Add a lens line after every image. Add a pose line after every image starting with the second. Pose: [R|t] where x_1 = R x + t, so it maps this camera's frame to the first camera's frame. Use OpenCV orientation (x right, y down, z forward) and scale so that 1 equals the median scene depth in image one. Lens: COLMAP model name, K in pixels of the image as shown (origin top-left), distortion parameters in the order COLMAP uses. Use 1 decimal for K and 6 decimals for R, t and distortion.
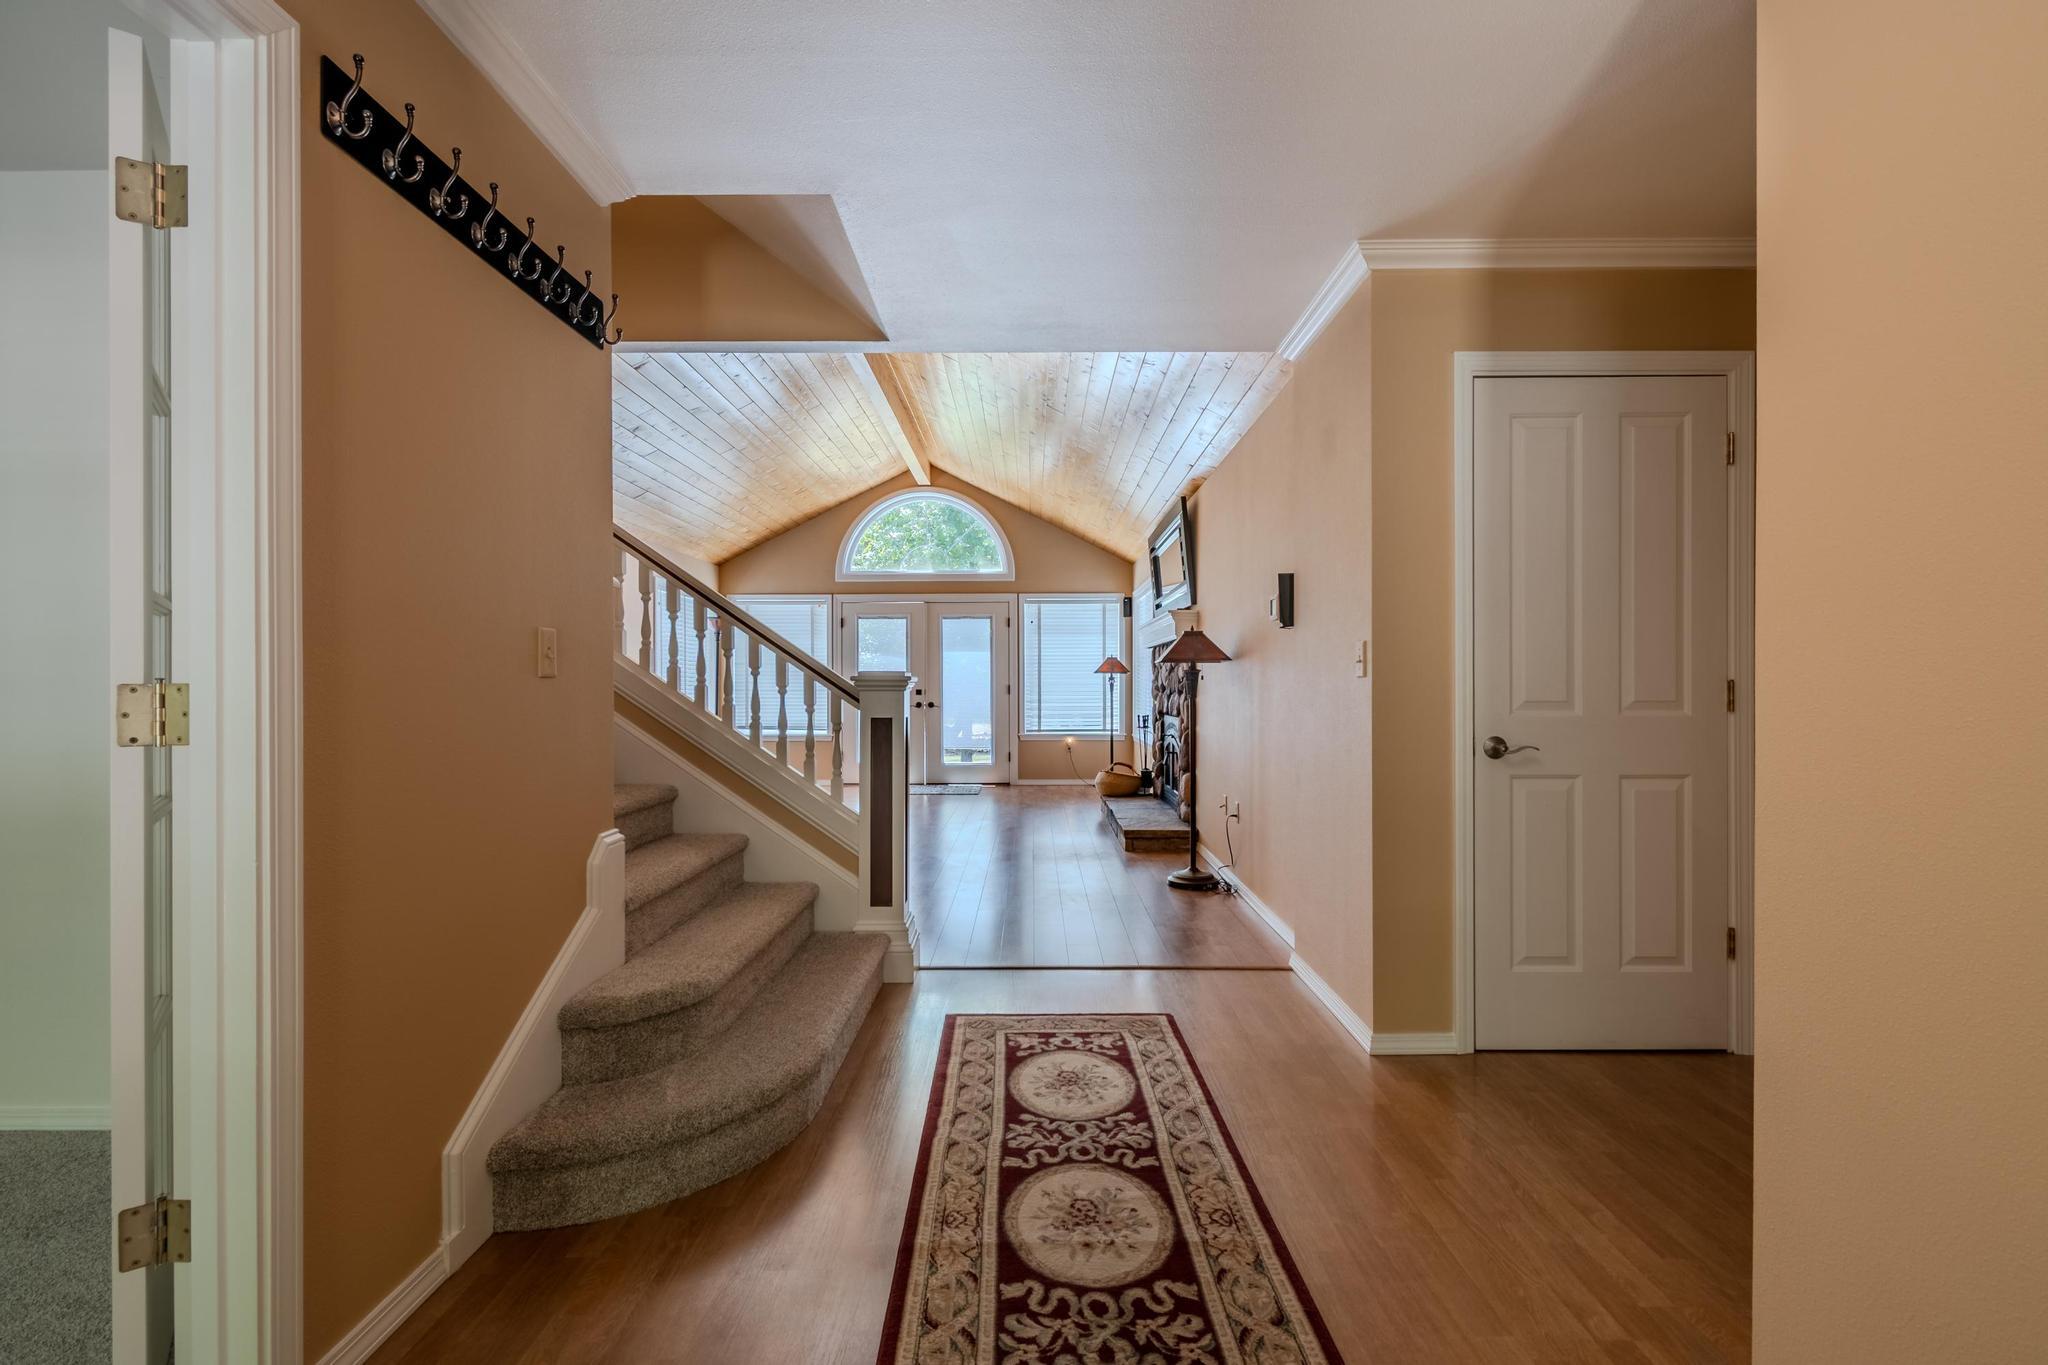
lens RADIAL K [[926.1, 0, 1024.0], [0, 926.1, 682.5], [0, 0, 1]] dist [0.000824, 0.000187]
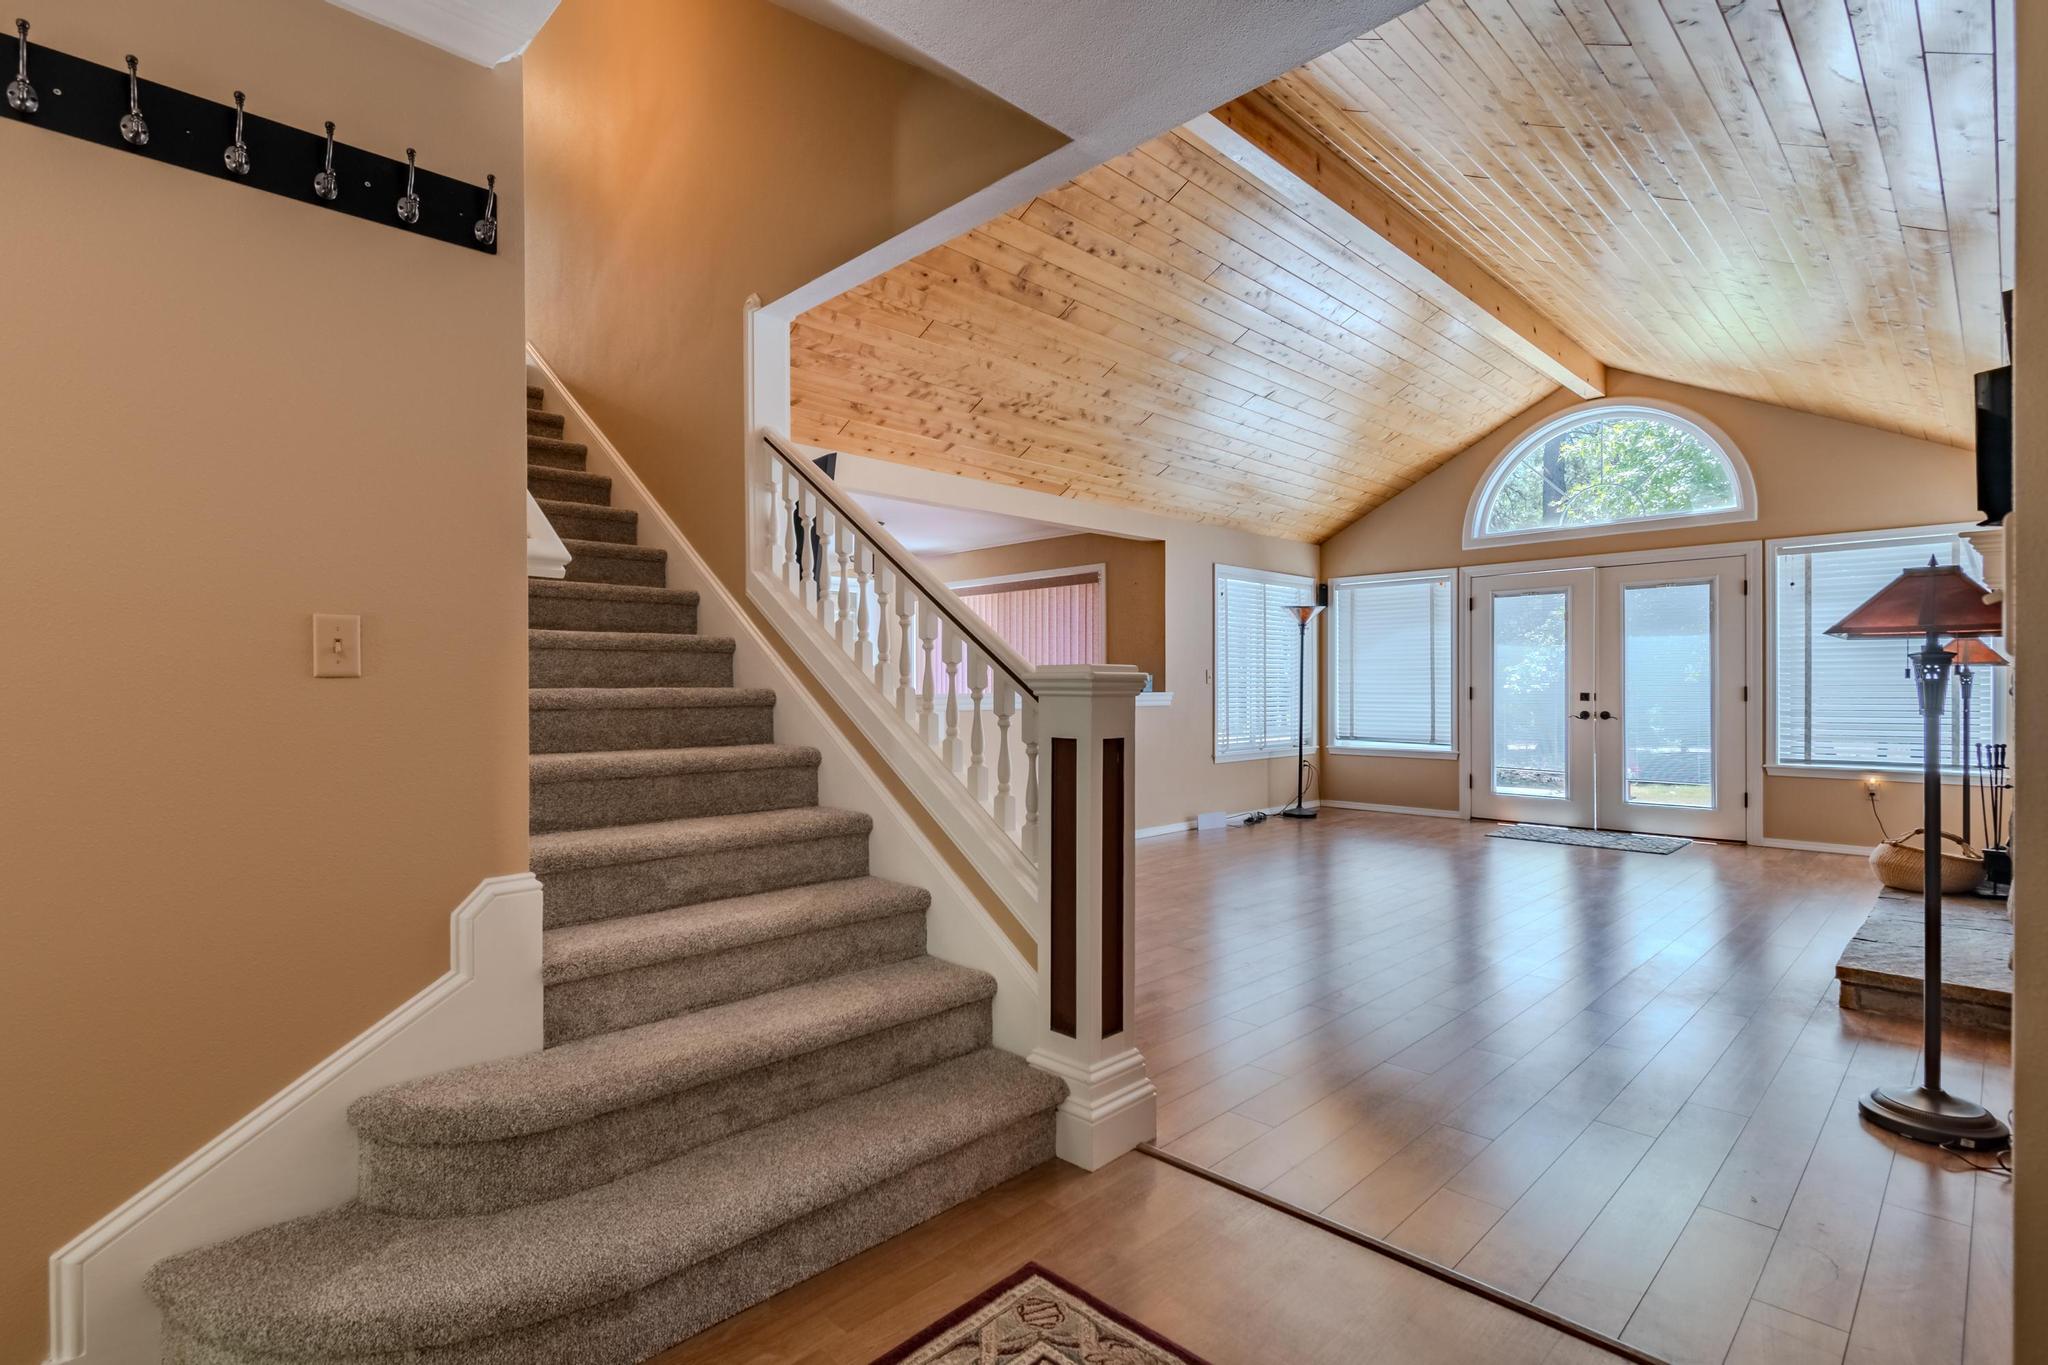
lens RADIAL K [[978.4, 0, 1009.3], [0, 978.4, 689.9], [0, 0, 1]] dist [0.003121, 0.000230]
pose [[0.706578, 0.001424, -0.707634, 0.102450], [0.002682, 0.999985, 0.004689, 0.000627], [0.707630, -0.005211, 0.706564, 0.172865]]
